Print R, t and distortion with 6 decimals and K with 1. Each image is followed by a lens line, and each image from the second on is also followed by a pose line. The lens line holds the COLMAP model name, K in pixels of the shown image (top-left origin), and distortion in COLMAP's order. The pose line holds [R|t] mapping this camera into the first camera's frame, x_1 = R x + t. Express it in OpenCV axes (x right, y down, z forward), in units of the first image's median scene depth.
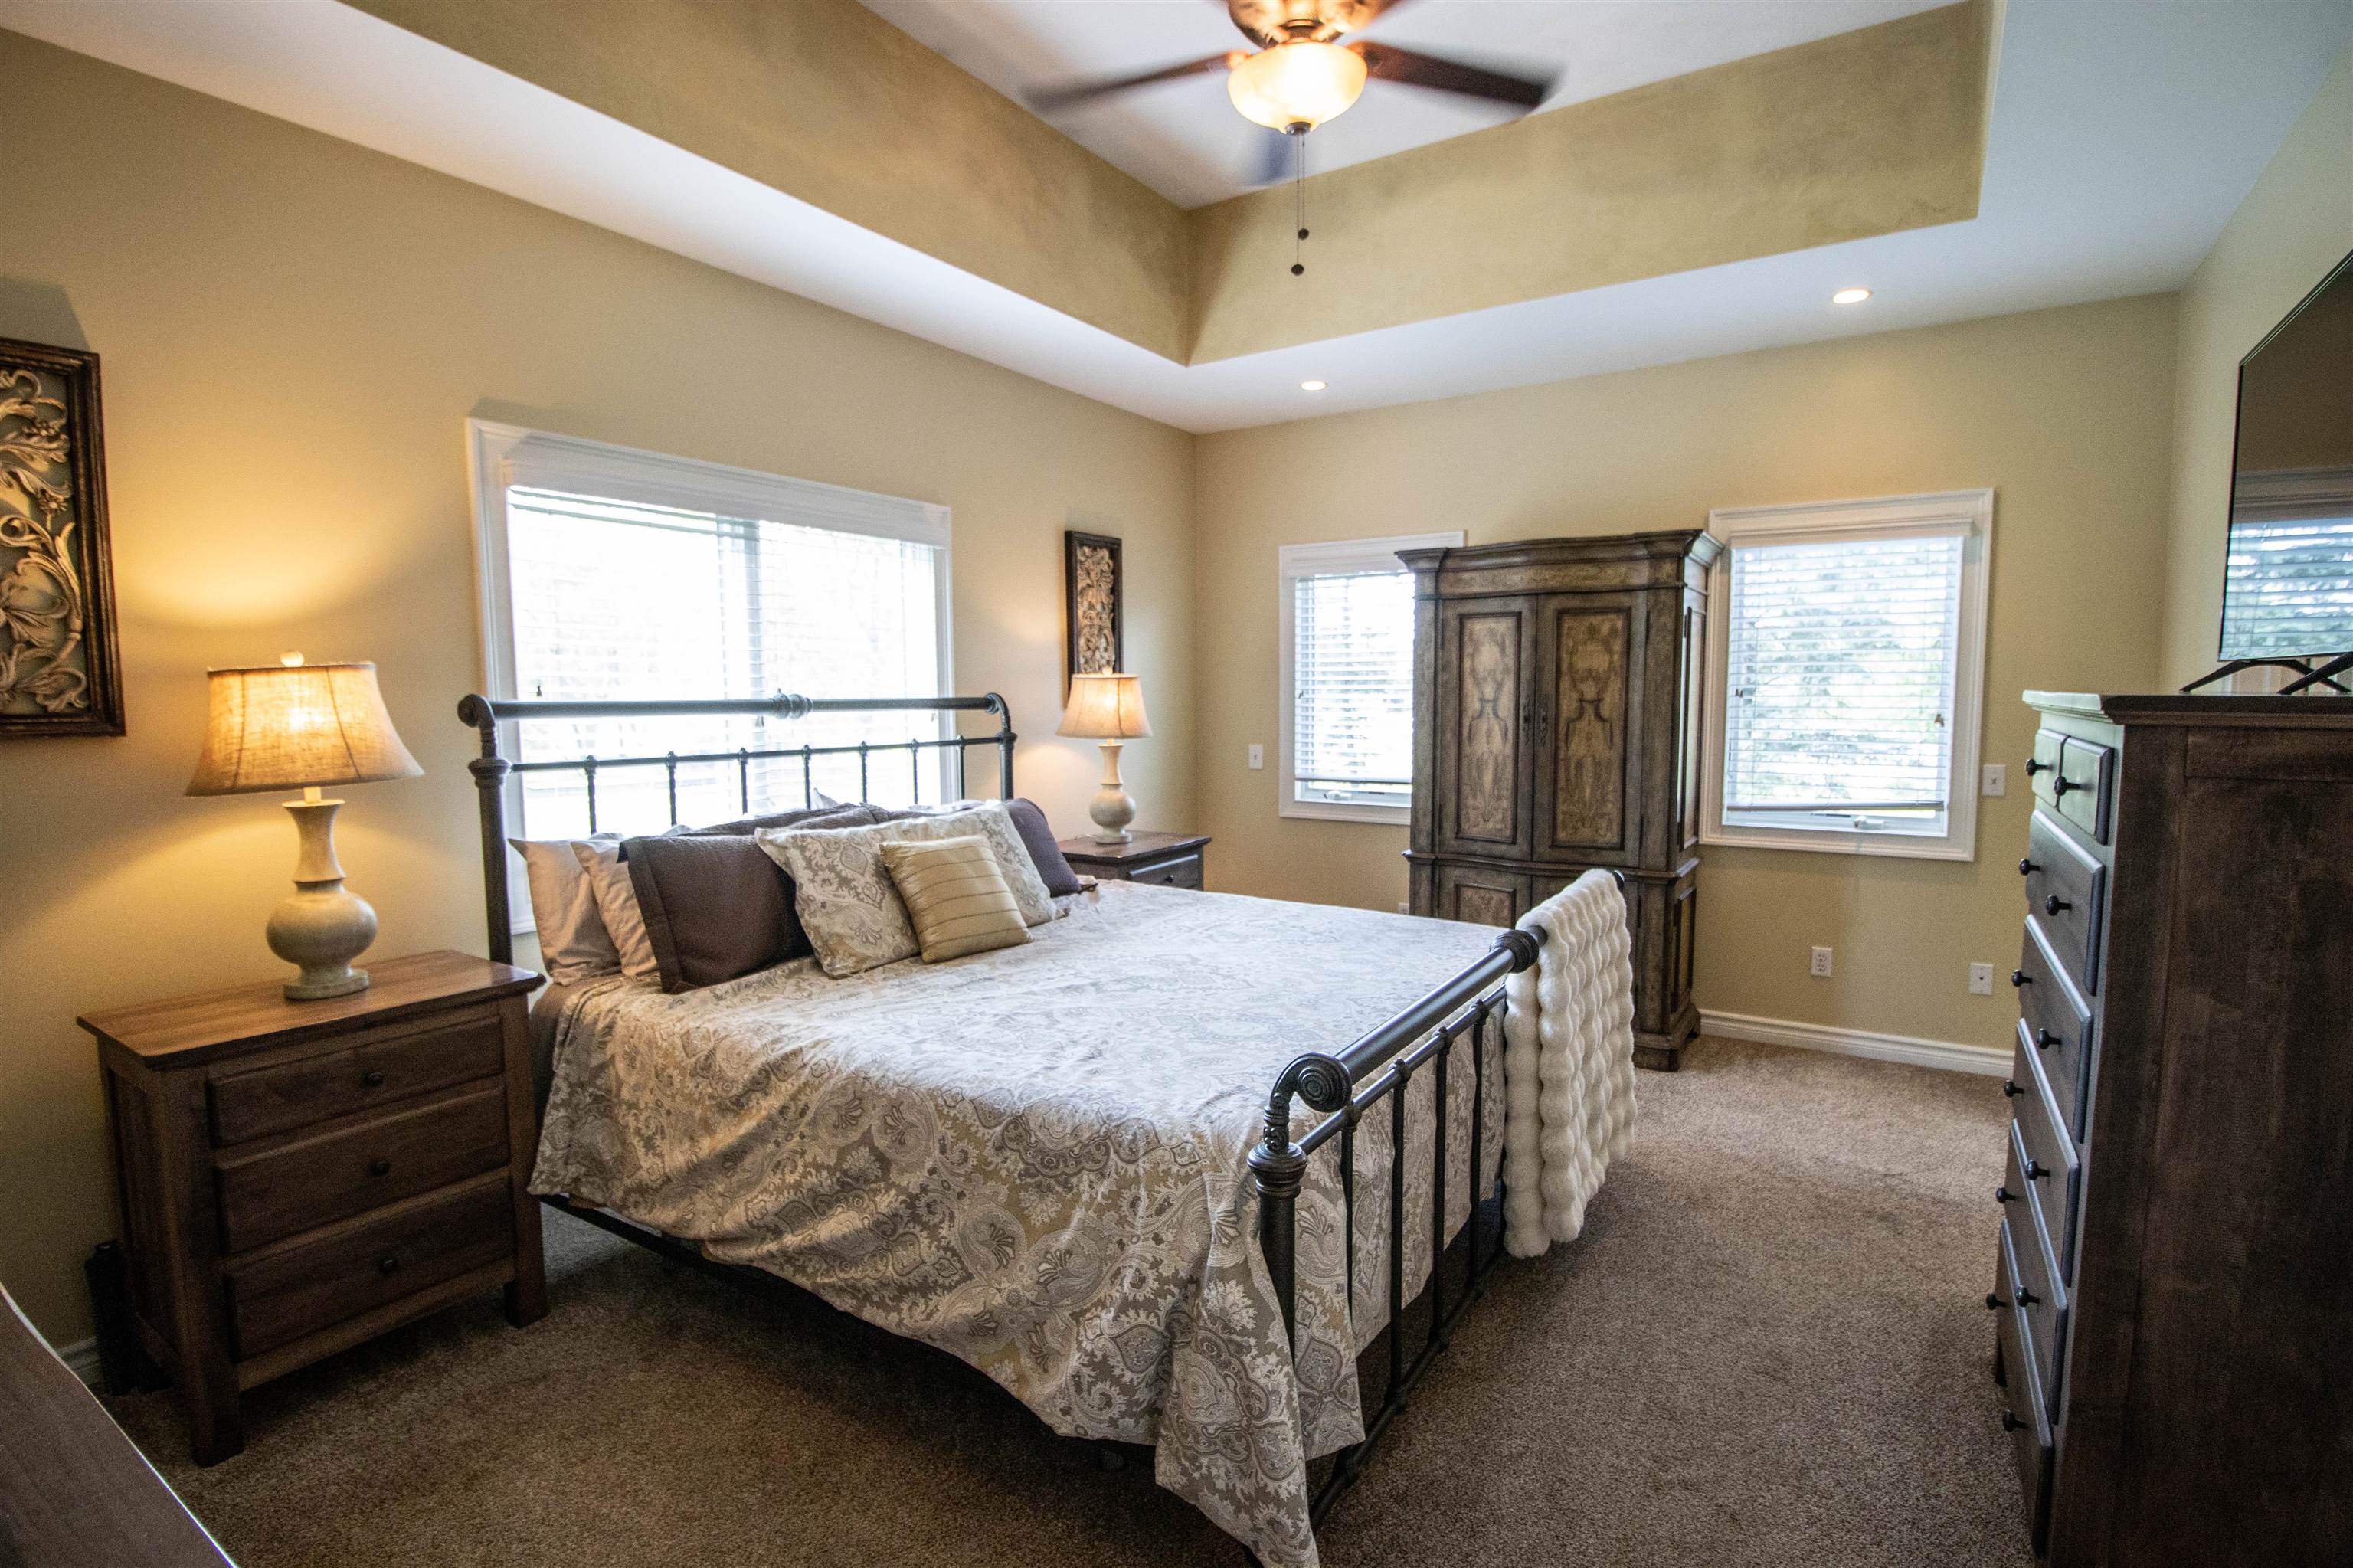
lens RADIAL K [[1114.8, 0, 1198.2], [0, 1114.8, 785.0], [0, 0, 1]] dist [0.000707, -0.015756]
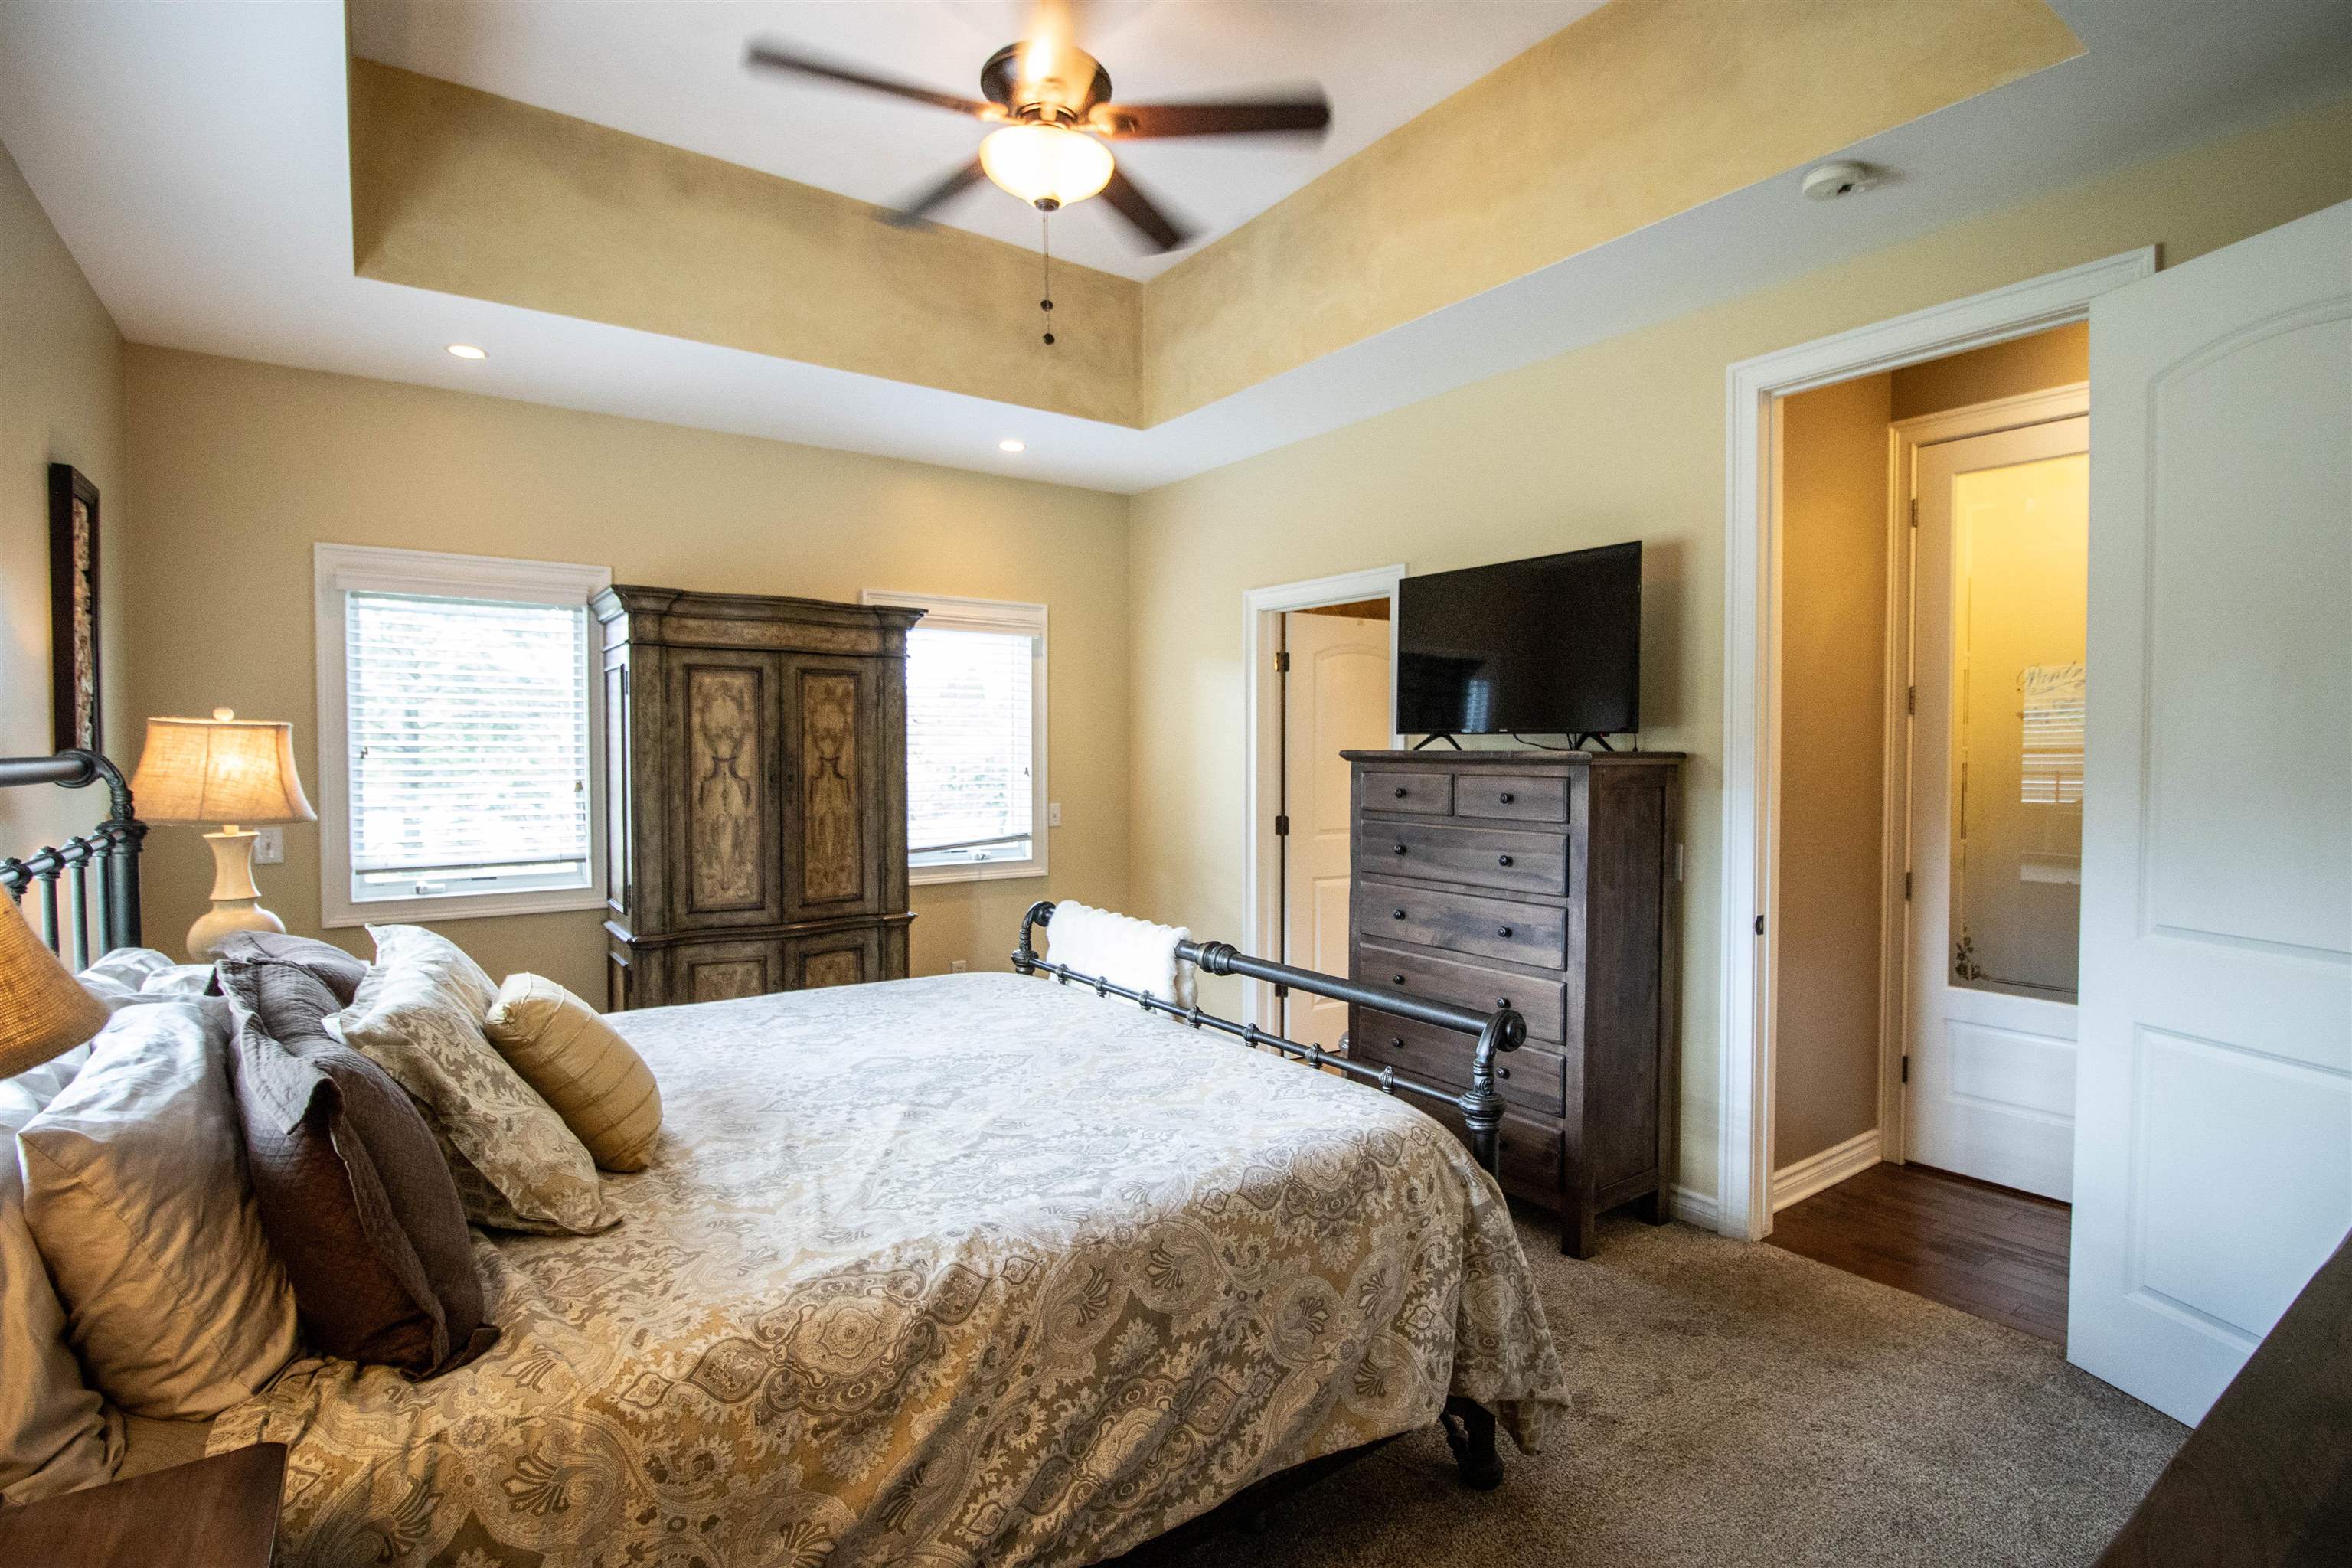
lens RADIAL K [[1114.3, 0, 1197.7], [0, 1114.3, 785.0], [0, 0, 1]] dist [0.000707, -0.015756]
pose [[0.363328, -0.025624, 0.931309, -0.489616], [0.076280, 0.997084, -0.002325, -0.023458], [-0.928533, 0.071885, 0.364223, 0.312565]]
